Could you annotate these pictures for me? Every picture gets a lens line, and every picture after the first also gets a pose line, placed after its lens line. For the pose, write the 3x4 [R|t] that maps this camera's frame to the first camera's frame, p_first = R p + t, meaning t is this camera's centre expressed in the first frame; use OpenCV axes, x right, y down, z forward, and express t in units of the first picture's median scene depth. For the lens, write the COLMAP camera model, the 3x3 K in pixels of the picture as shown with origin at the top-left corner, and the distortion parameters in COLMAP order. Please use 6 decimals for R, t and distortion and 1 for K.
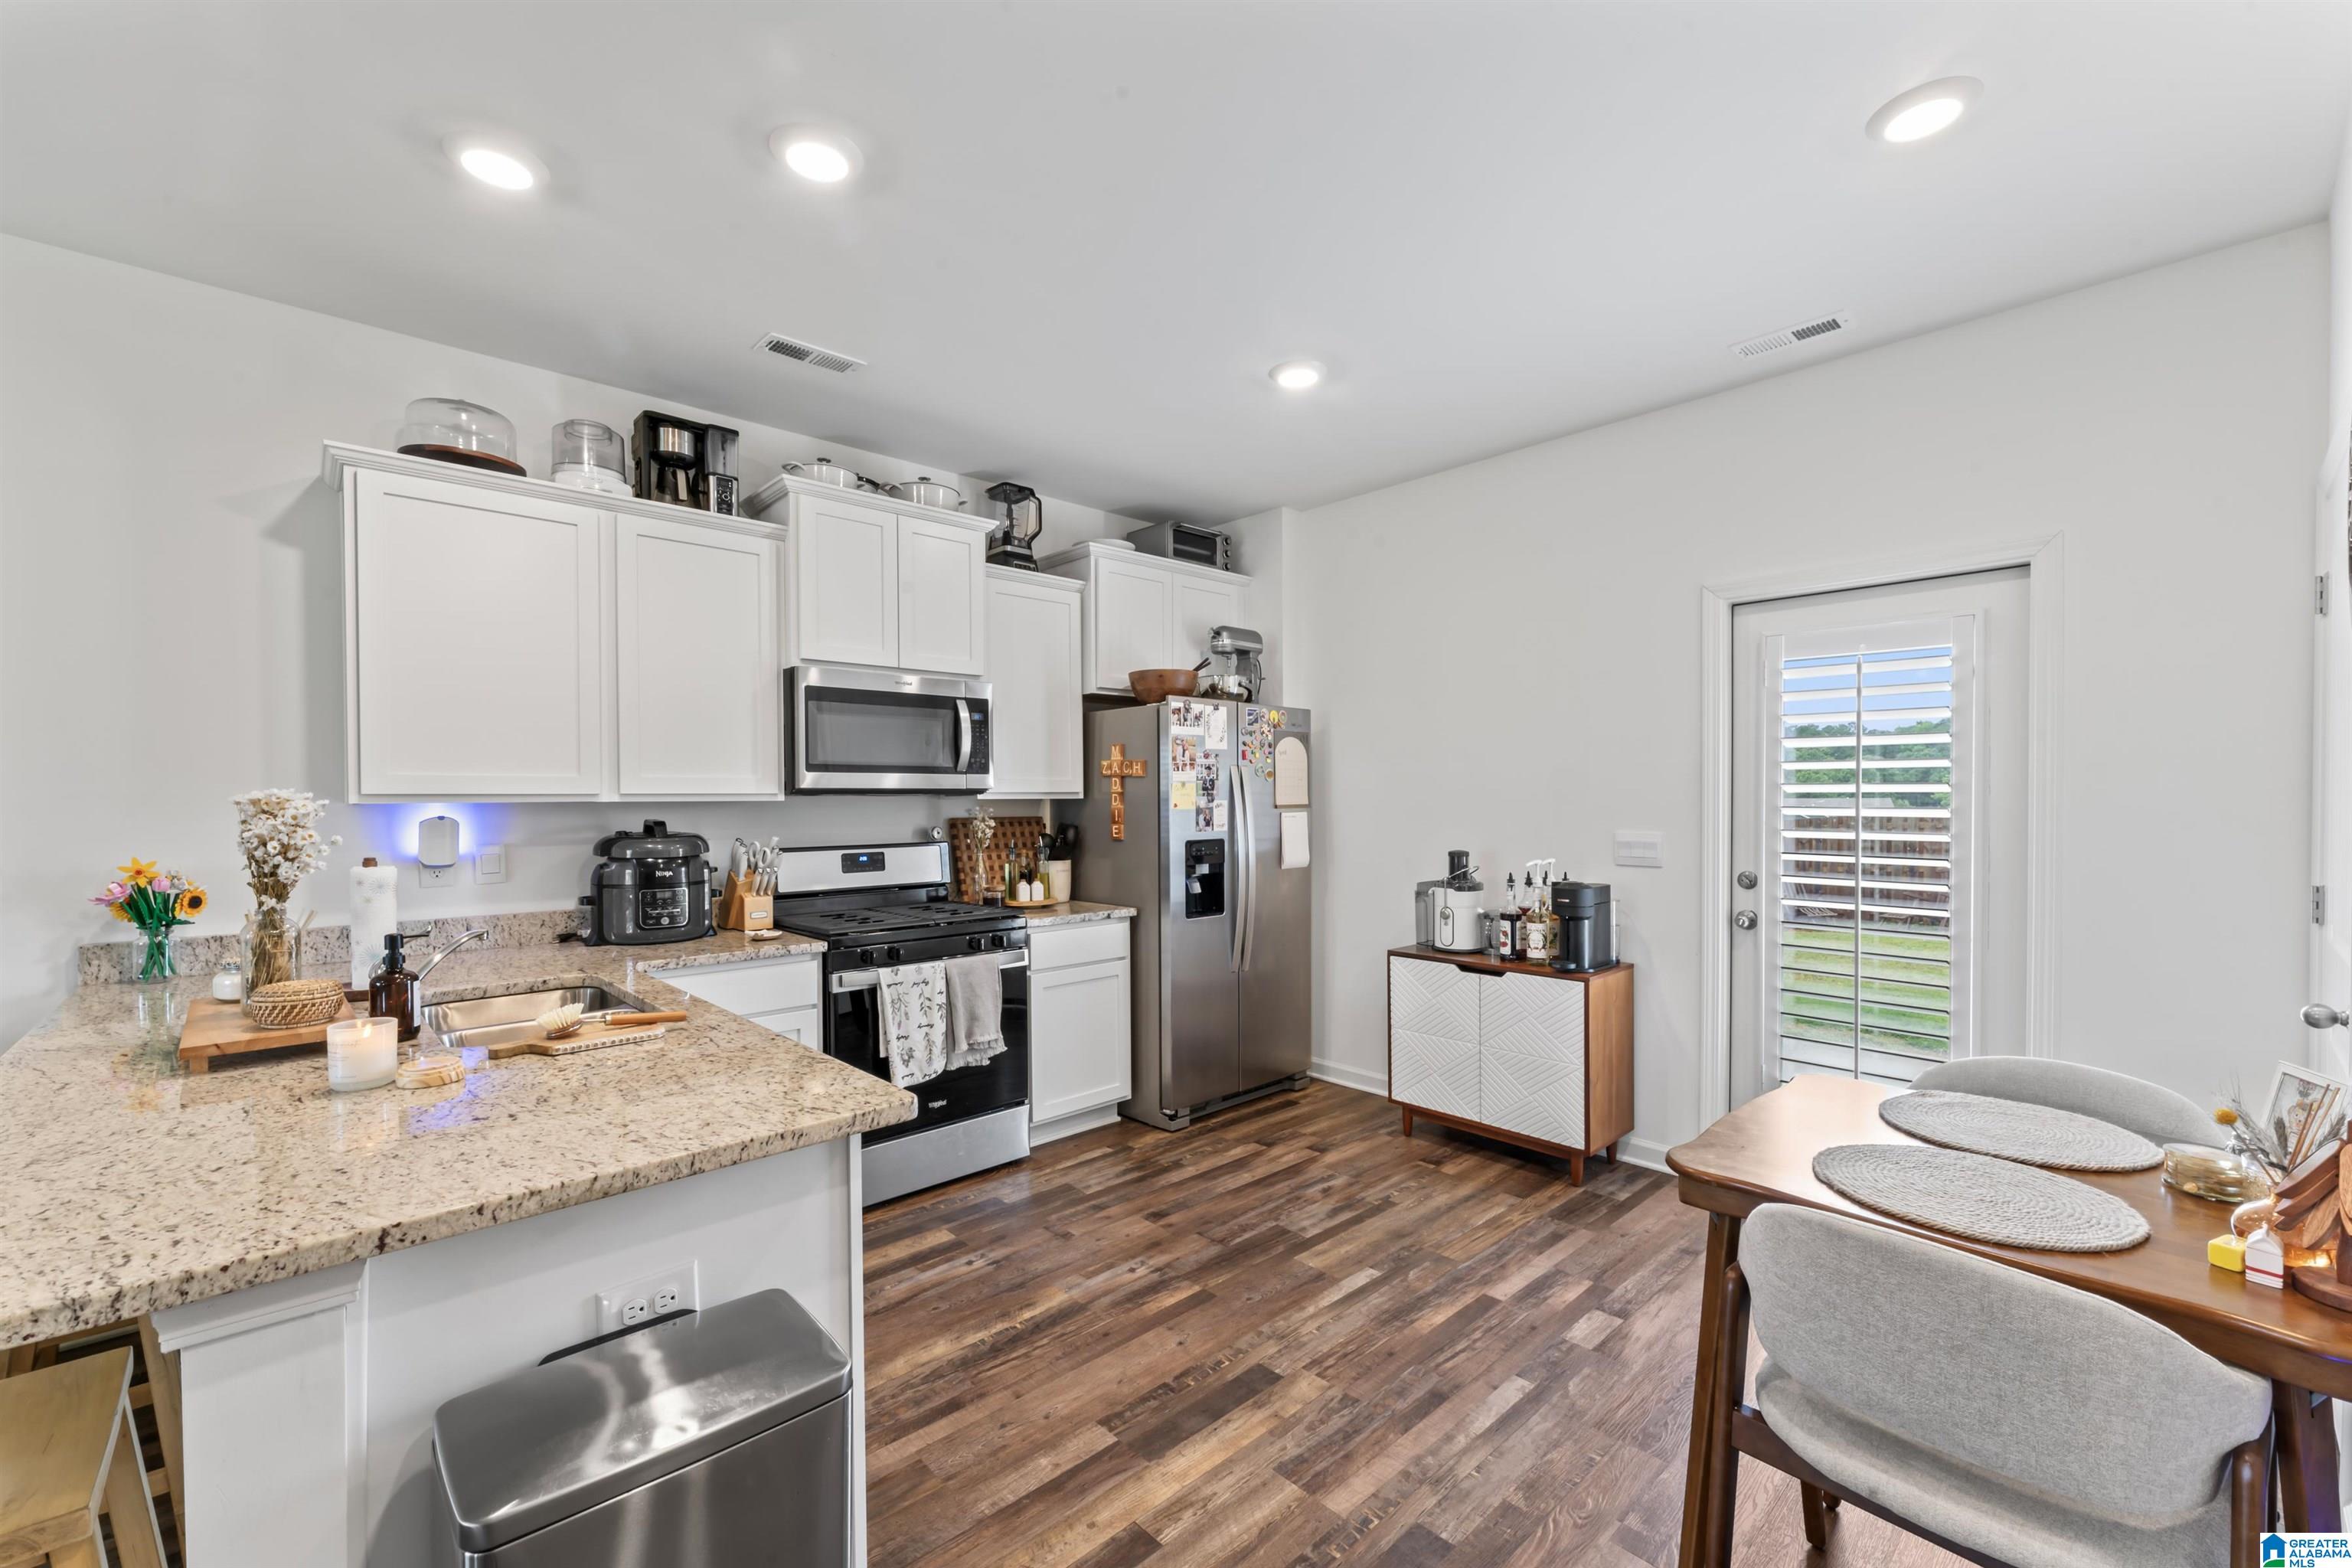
lens RADIAL K [[960.0, 0, 1173.0], [0, 960.0, 809.8], [0, 0, 1]] dist [0.001066, 0.000136]
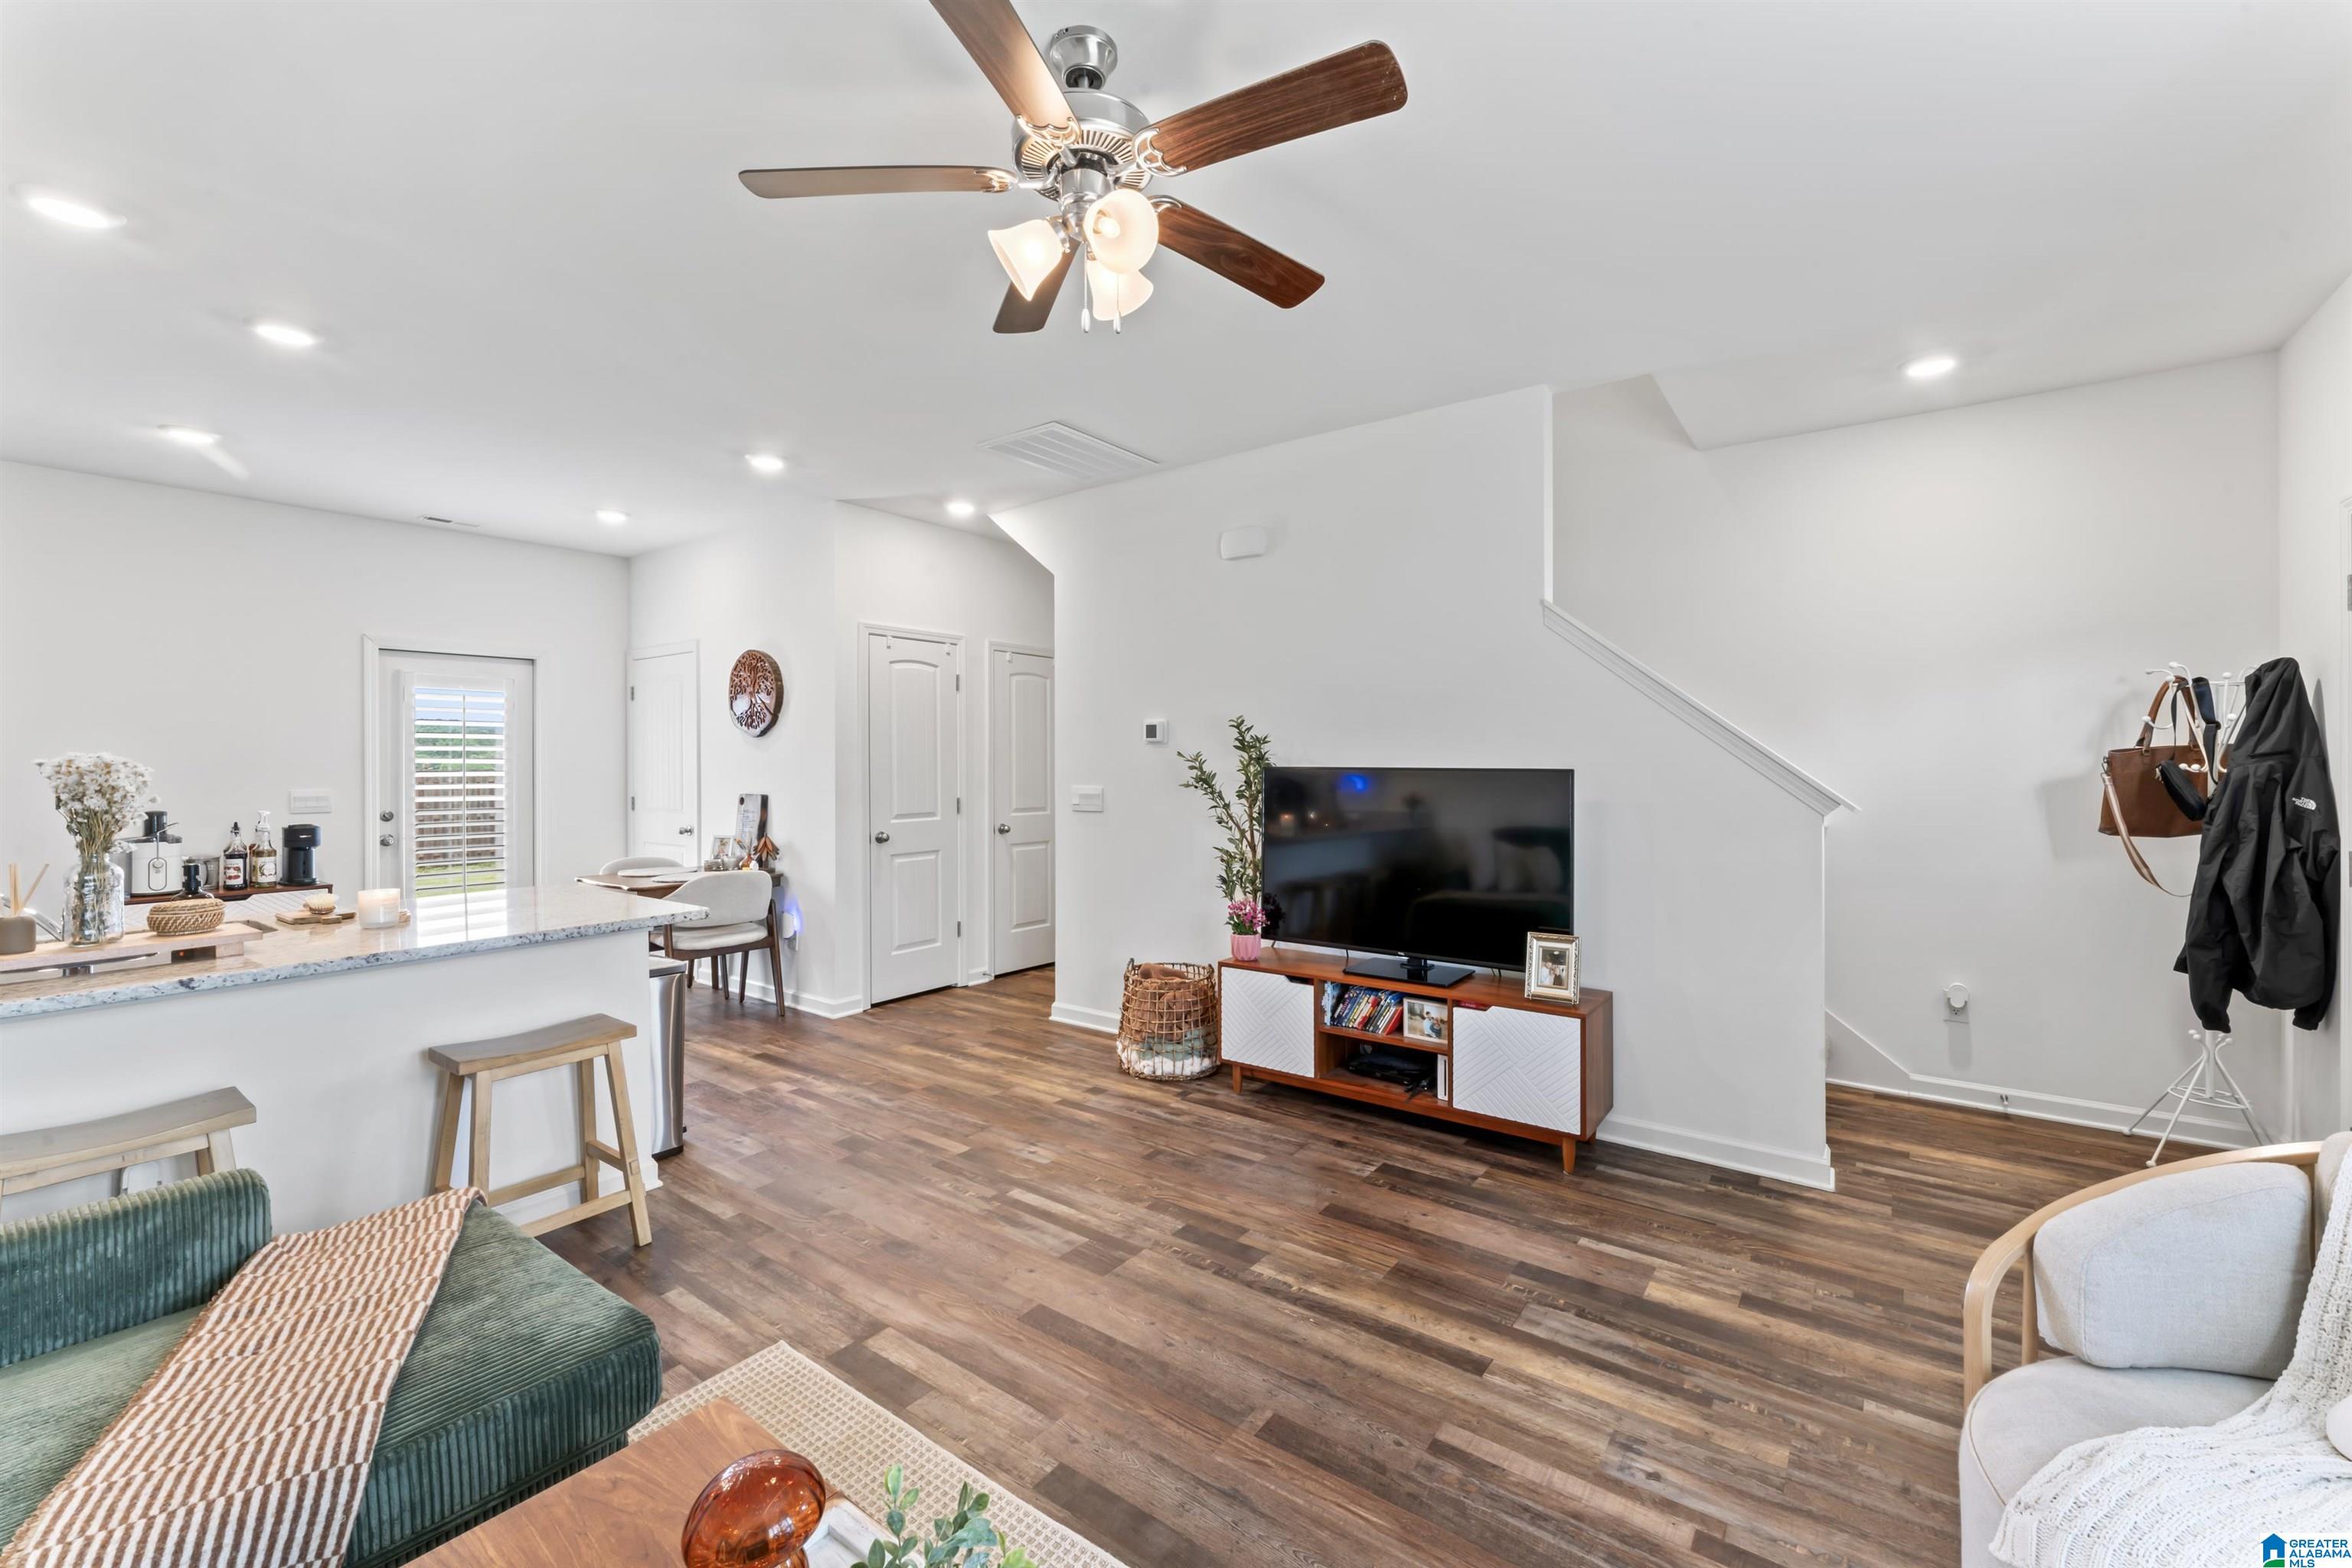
lens RADIAL K [[958.4, 0, 1196.2], [0, 958.4, 763.9], [0, 0, 1]] dist [0.000073, 0.000456]
pose [[-0.194625, 0.002719, 0.980874, -1.242044], [0.018839, 0.999822, 0.000966, 0.007758], [-0.980697, 0.018667, -0.194642, -0.050787]]
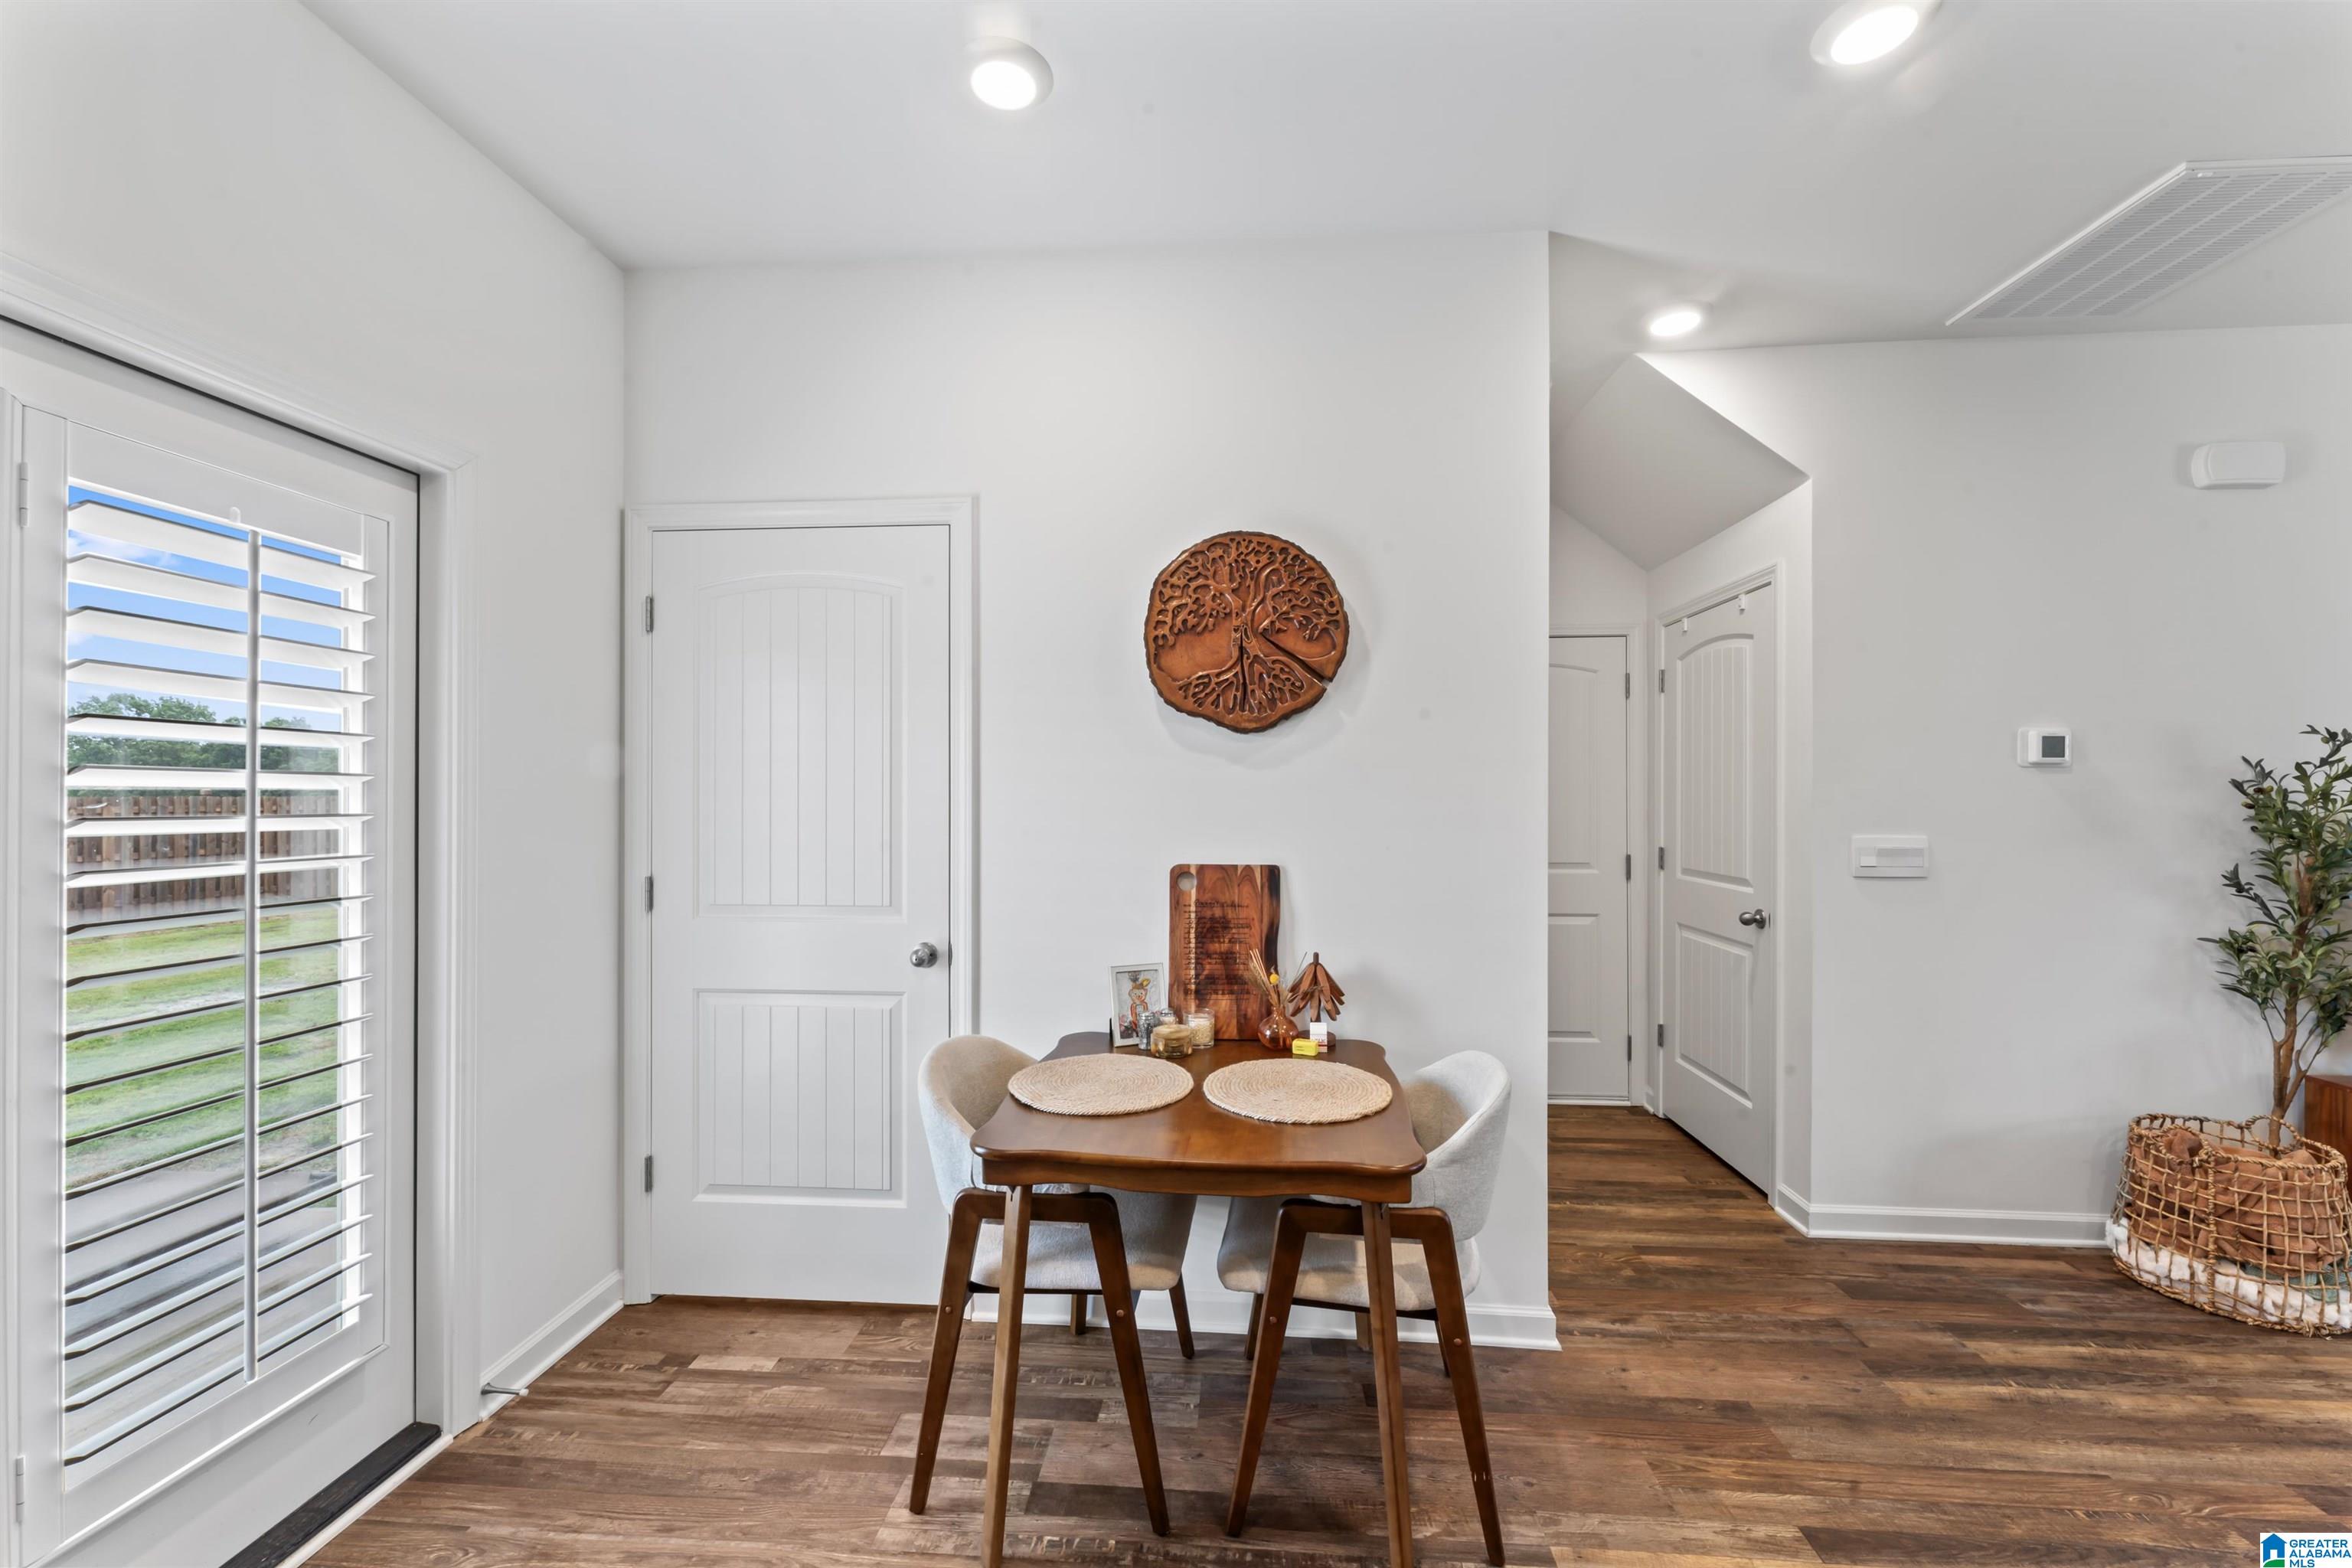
lens RADIAL K [[935.3, 0, 1179.0], [0, 935.3, 793.6], [0, 0, 1]] dist [-0.000341, -0.000033]
pose [[-0.683868, 0.000947, 0.729605, -0.002532], [0.009740, 0.999922, 0.007831, -0.010443], [-0.729541, 0.012462, -0.683823, 0.849923]]
